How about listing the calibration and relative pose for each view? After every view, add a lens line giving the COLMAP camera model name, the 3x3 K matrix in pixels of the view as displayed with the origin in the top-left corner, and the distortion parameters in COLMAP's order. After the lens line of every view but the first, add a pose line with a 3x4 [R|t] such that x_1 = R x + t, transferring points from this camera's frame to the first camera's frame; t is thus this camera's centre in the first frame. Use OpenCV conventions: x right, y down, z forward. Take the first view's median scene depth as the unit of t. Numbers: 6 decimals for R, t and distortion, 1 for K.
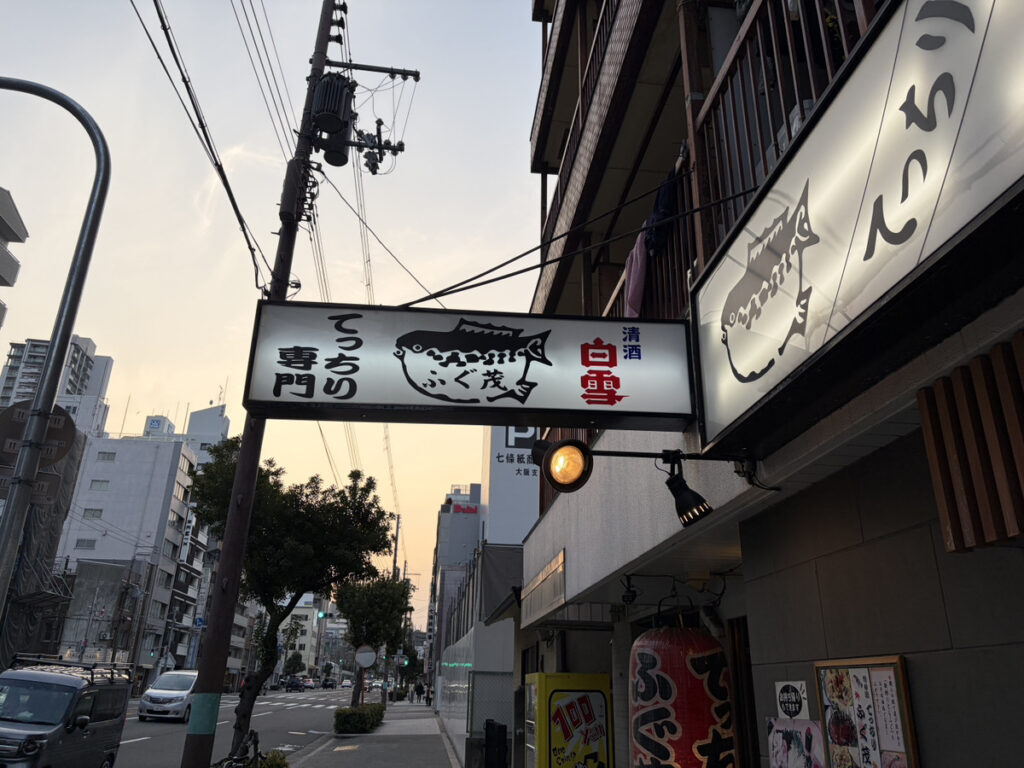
lens RADIAL K [[767.3, 0, 515.4], [0, 767.3, 377.8], [0, 0, 1]] dist [0.028261, 0.002572]
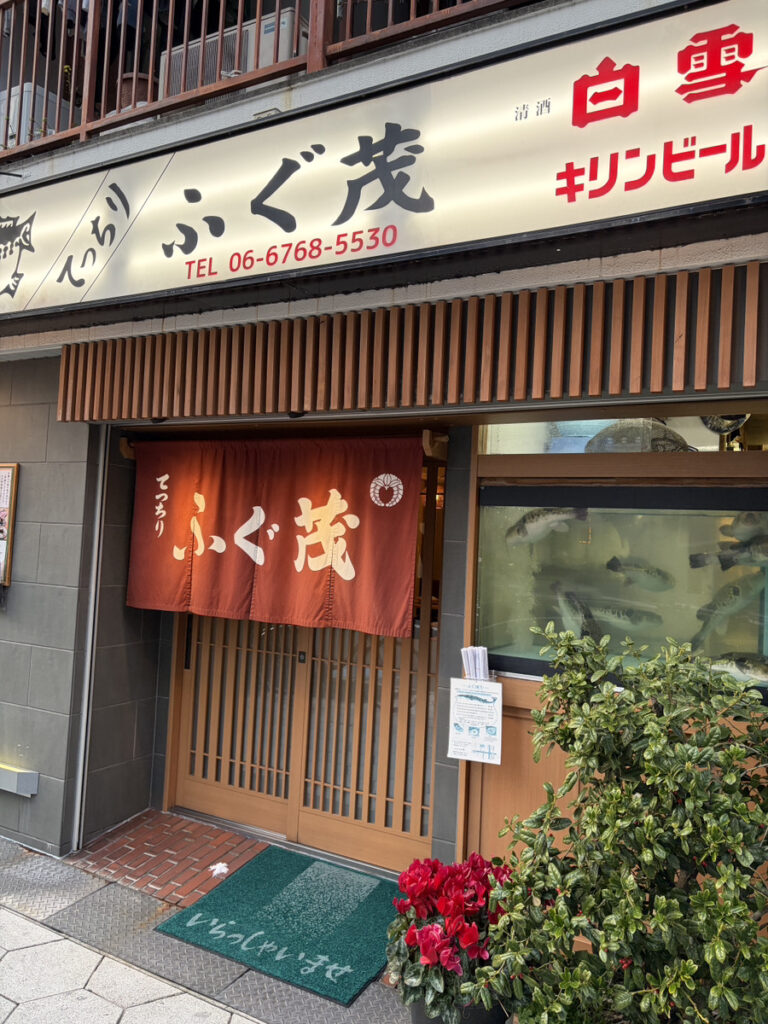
lens RADIAL K [[767.3, 0, 388.4], [0, 767.3, 506.9], [0, 0, 1]] dist [0.028261, 0.002572]
pose [[0.578523, 0.038082, 0.814777, -0.645953], [-0.347152, 0.915418, 0.203705, -0.311927], [-0.738104, -0.400699, 0.542810, -0.939449]]
